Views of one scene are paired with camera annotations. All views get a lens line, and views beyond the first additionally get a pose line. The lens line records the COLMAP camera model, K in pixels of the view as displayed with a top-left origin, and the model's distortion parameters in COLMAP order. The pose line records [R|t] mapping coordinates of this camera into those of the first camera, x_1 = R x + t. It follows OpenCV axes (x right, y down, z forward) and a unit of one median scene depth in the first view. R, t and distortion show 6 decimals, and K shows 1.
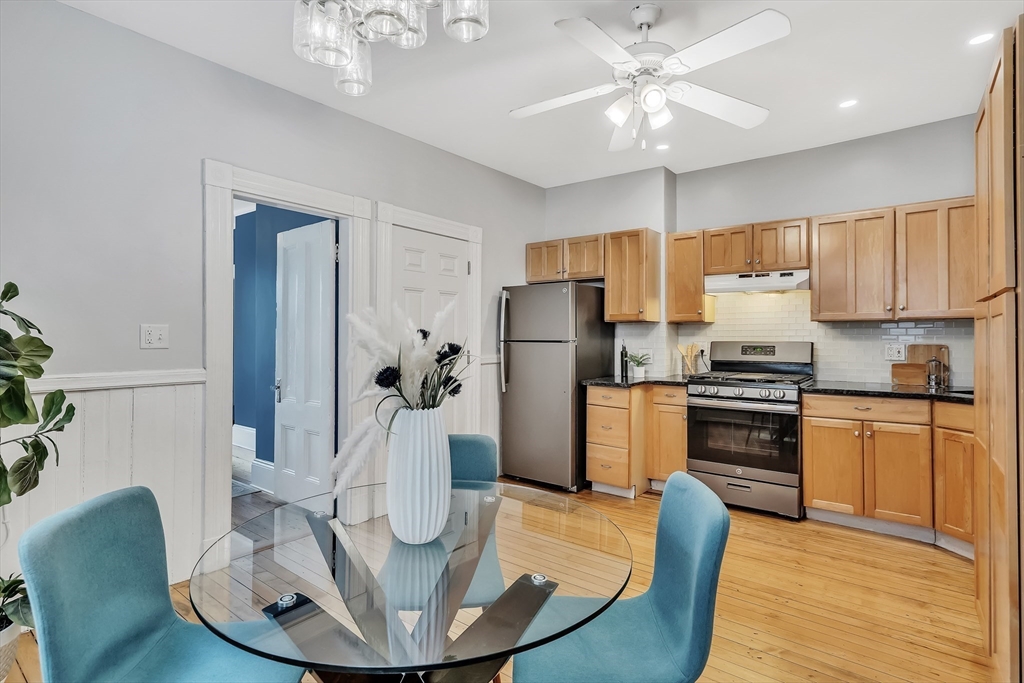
lens RADIAL K [[504.8, 0, 497.7], [0, 504.8, 341.0], [0, 0, 1]] dist [0.001869, 0.000232]
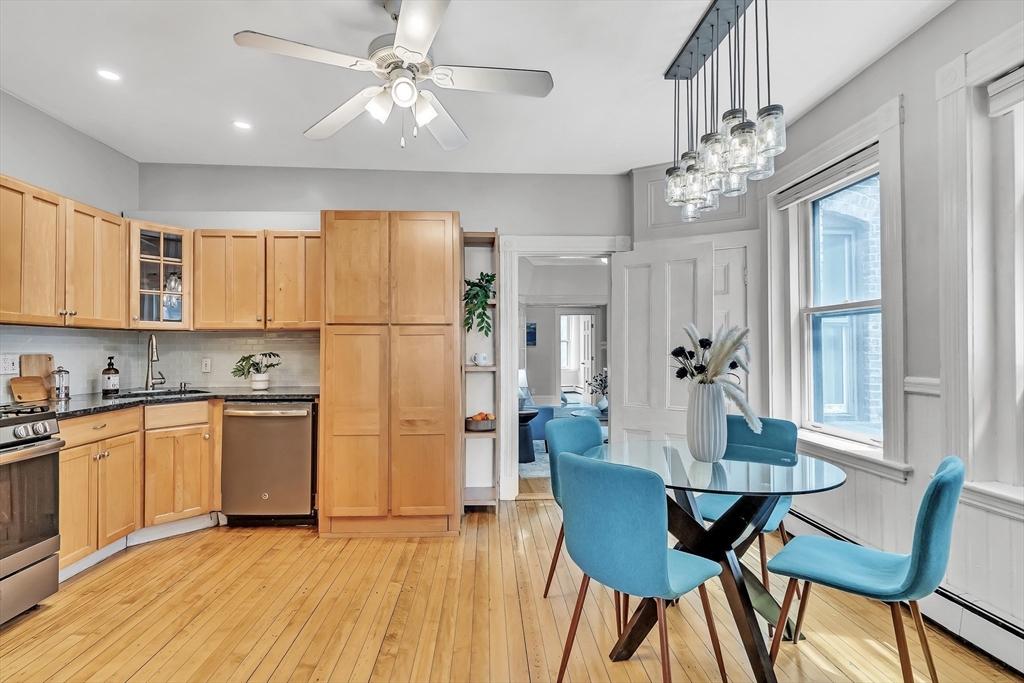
lens RADIAL K [[504.8, 0, 497.7], [0, 504.8, 341.0], [0, 0, 1]] dist [0.001869, 0.000232]
pose [[-0.647424, 0.012579, 0.762027, -0.415305], [0.012574, 0.999904, -0.005823, -0.000963], [-0.762027, 0.005812, -0.647520, 1.104056]]
